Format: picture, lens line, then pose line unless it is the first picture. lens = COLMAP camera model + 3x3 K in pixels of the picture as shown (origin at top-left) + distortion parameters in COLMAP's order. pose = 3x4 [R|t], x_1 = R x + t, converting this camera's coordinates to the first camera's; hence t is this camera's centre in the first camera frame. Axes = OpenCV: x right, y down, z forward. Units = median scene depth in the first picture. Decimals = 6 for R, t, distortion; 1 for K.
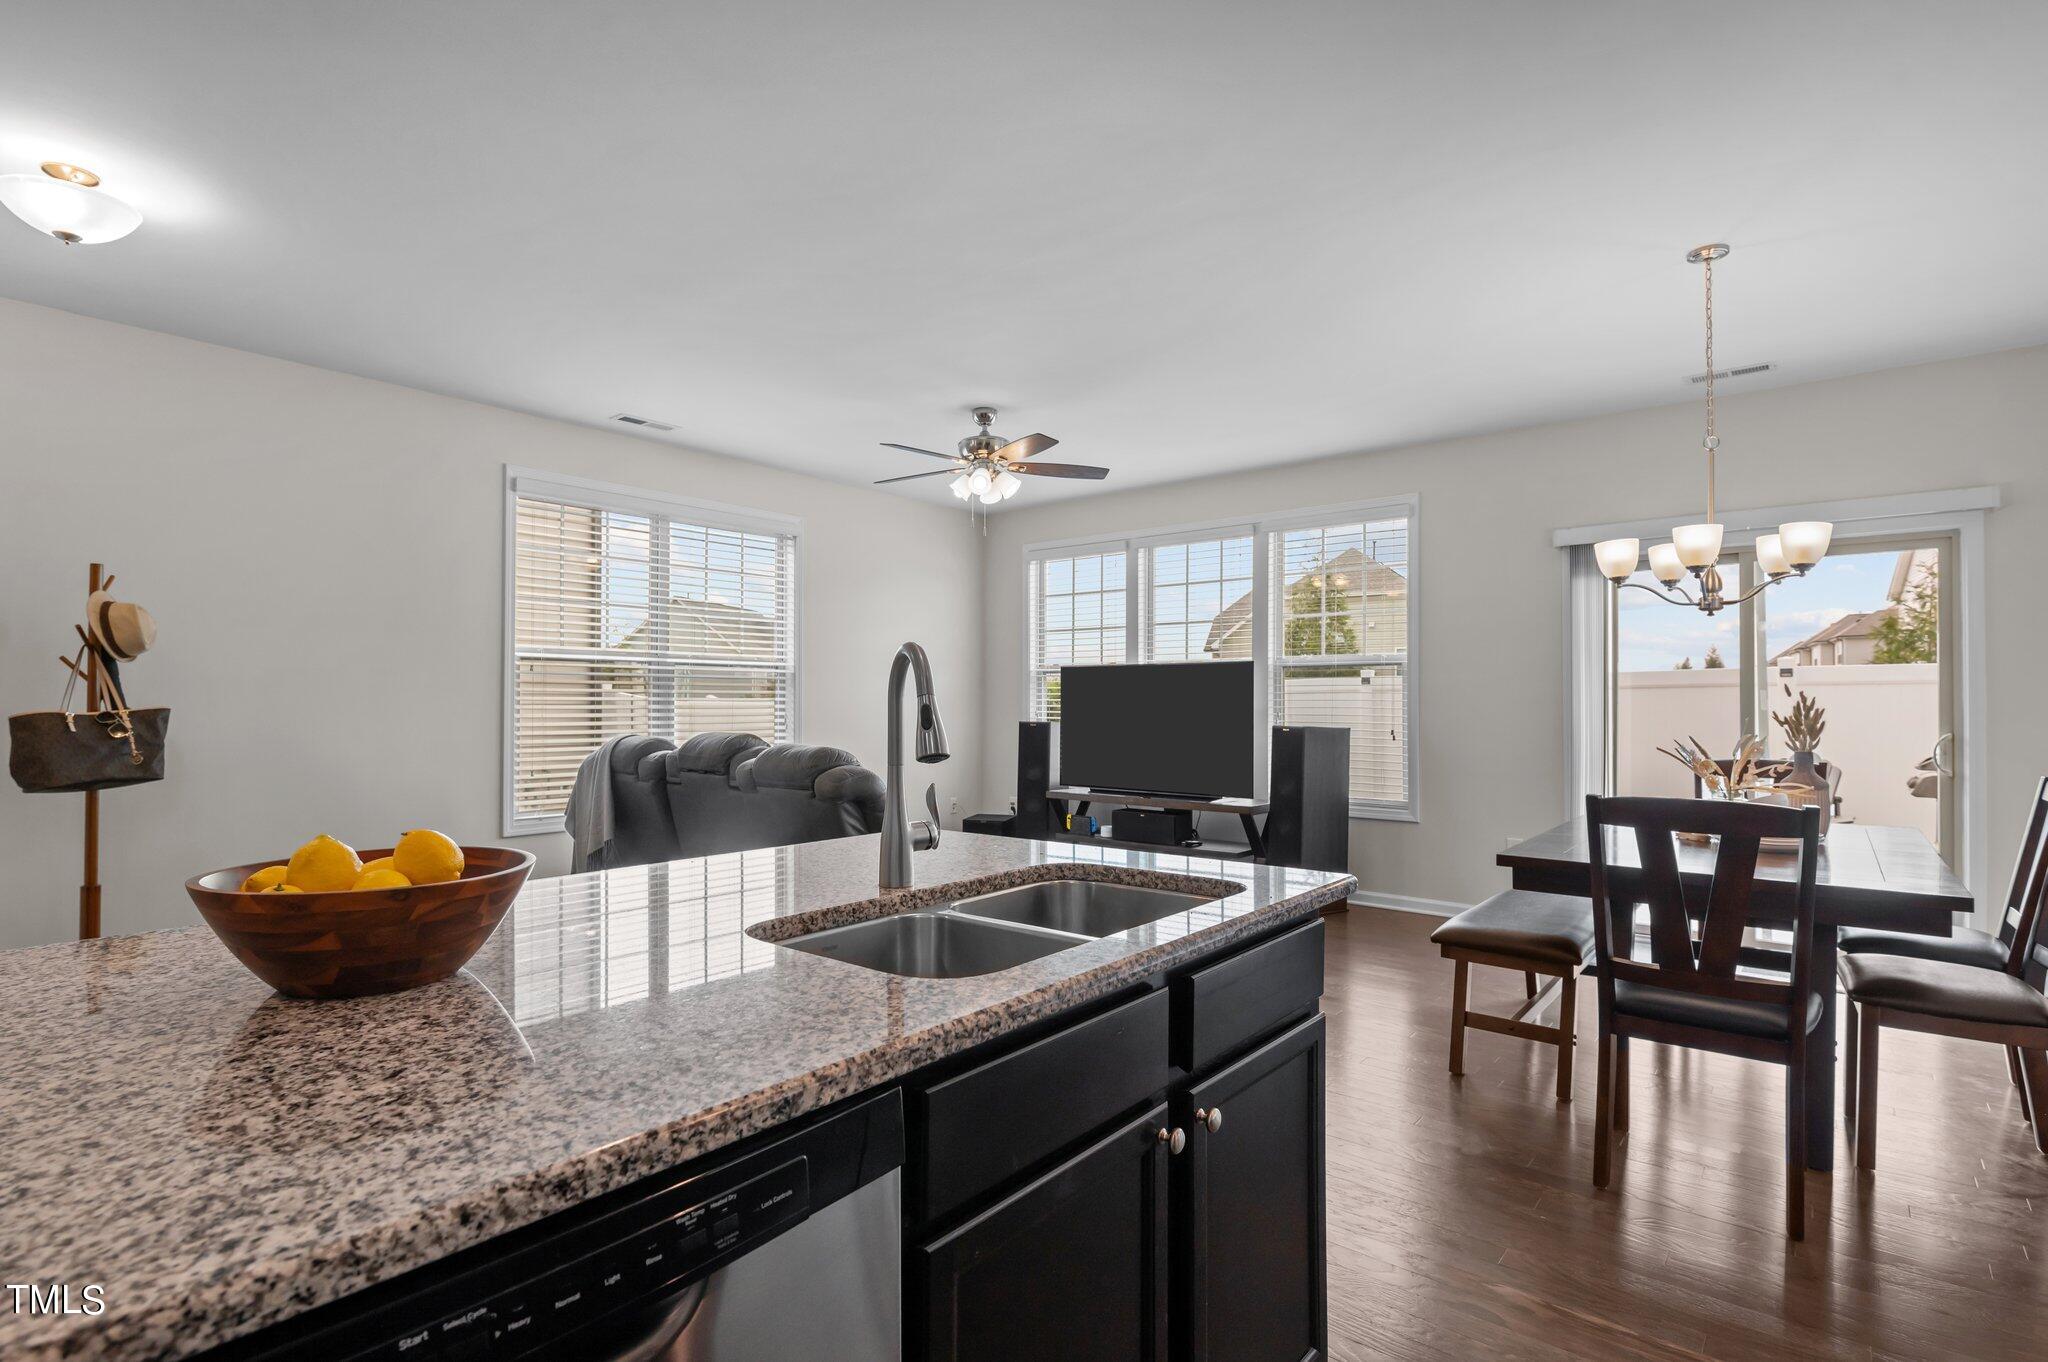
lens RADIAL K [[999.6, 0, 1022.7], [0, 999.6, 691.4], [0, 0, 1]] dist [0.001200, -0.000127]
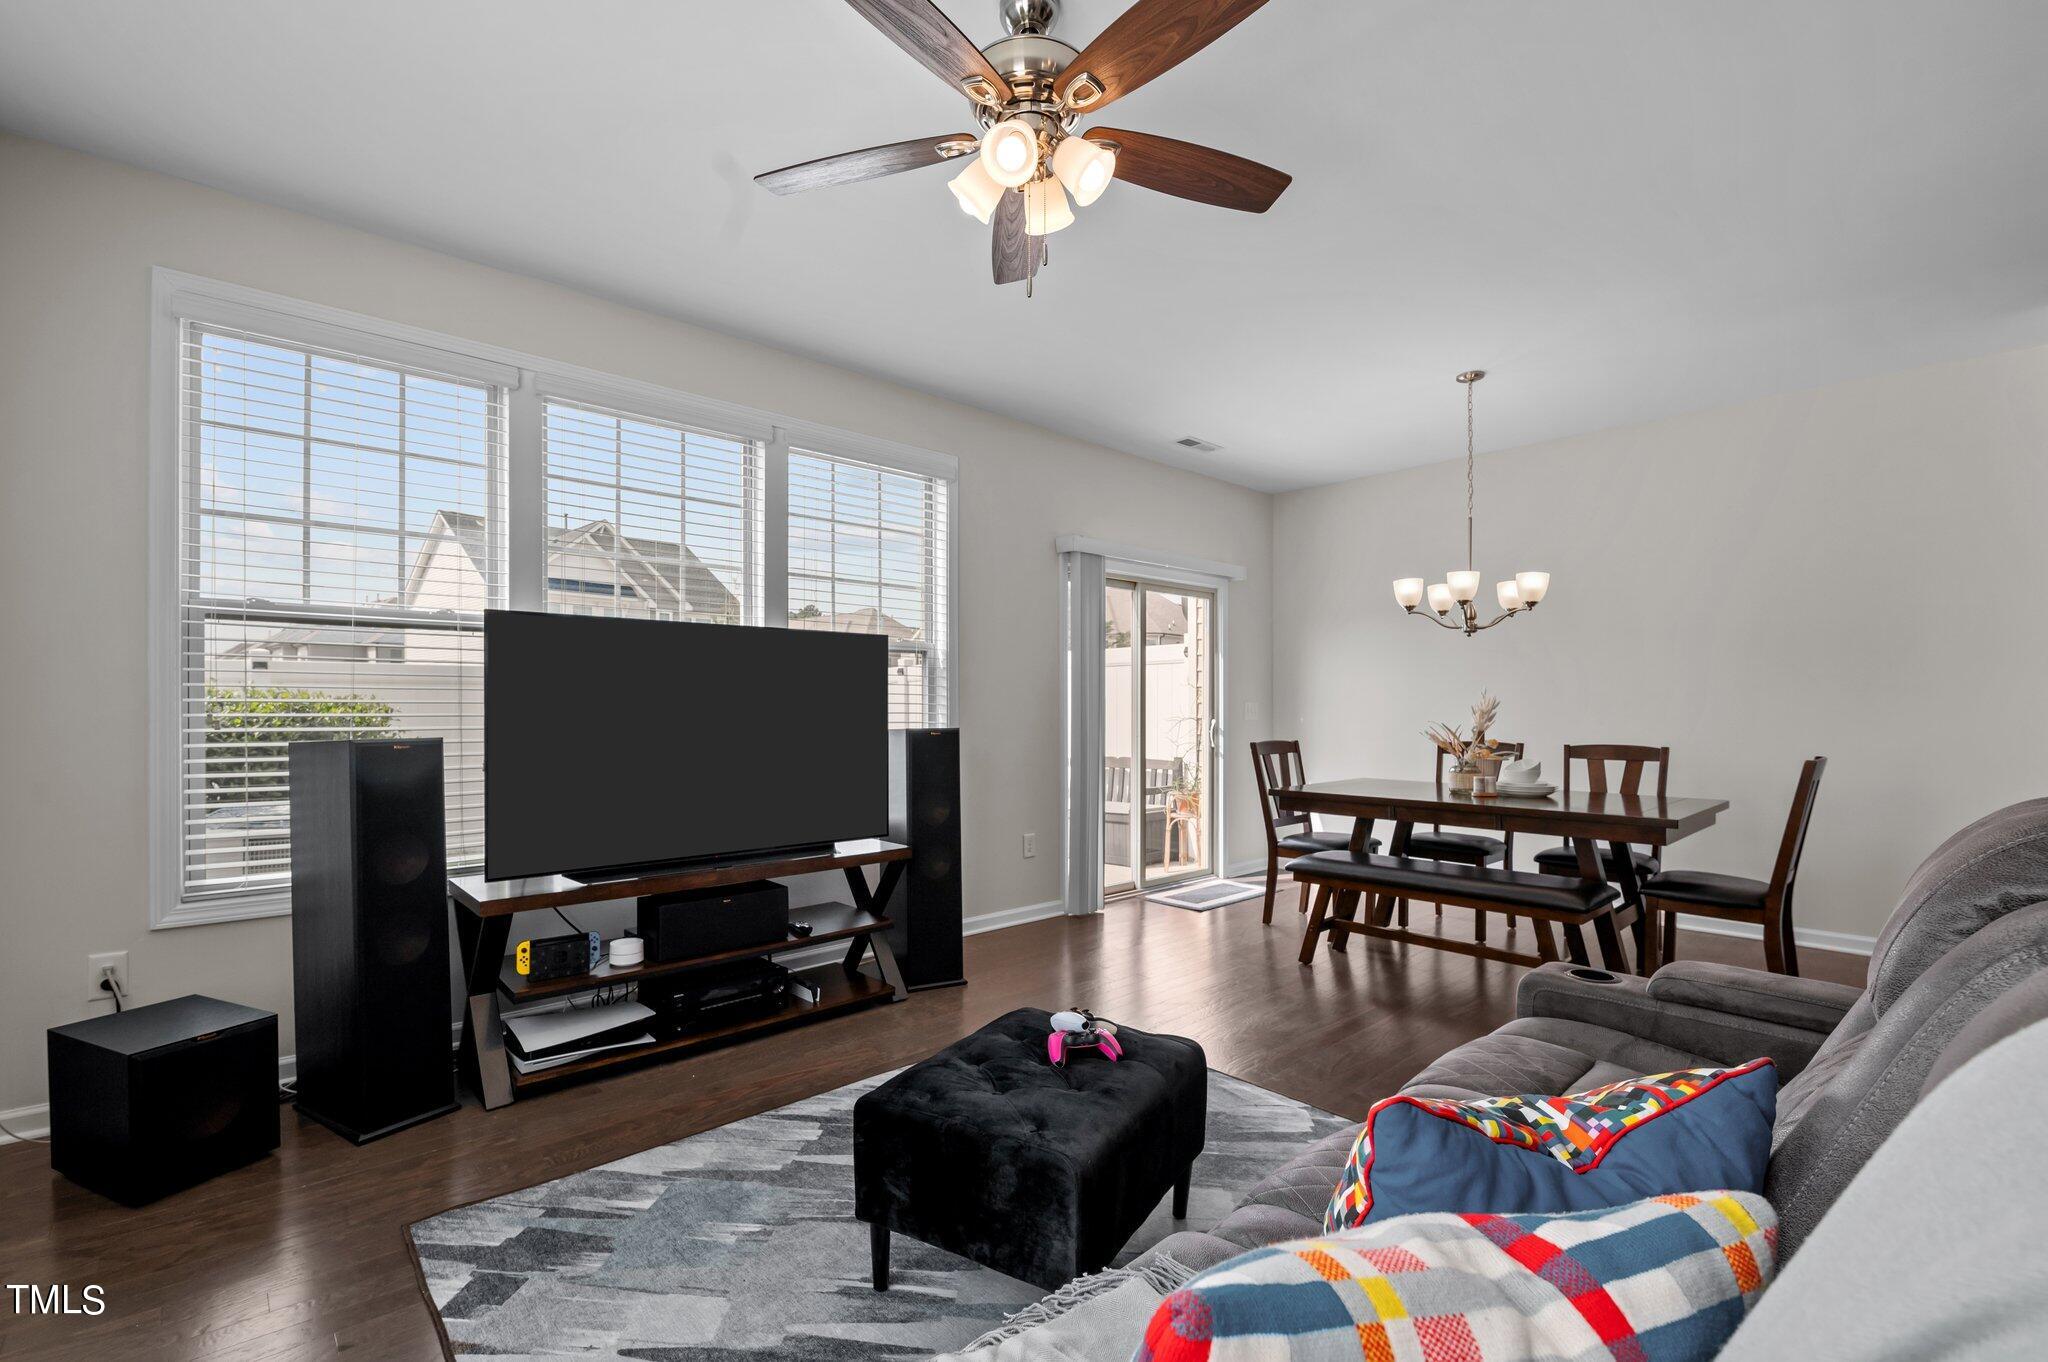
lens RADIAL K [[891.0, 0, 996.8], [0, 891.0, 712.6], [0, 0, 1]] dist [-0.014772, -0.001832]
pose [[0.160951, -0.008338, 0.986927, -0.348291], [-0.015385, 0.999822, 0.010956, 0.014162], [-0.986842, -0.016947, 0.160794, 0.810556]]
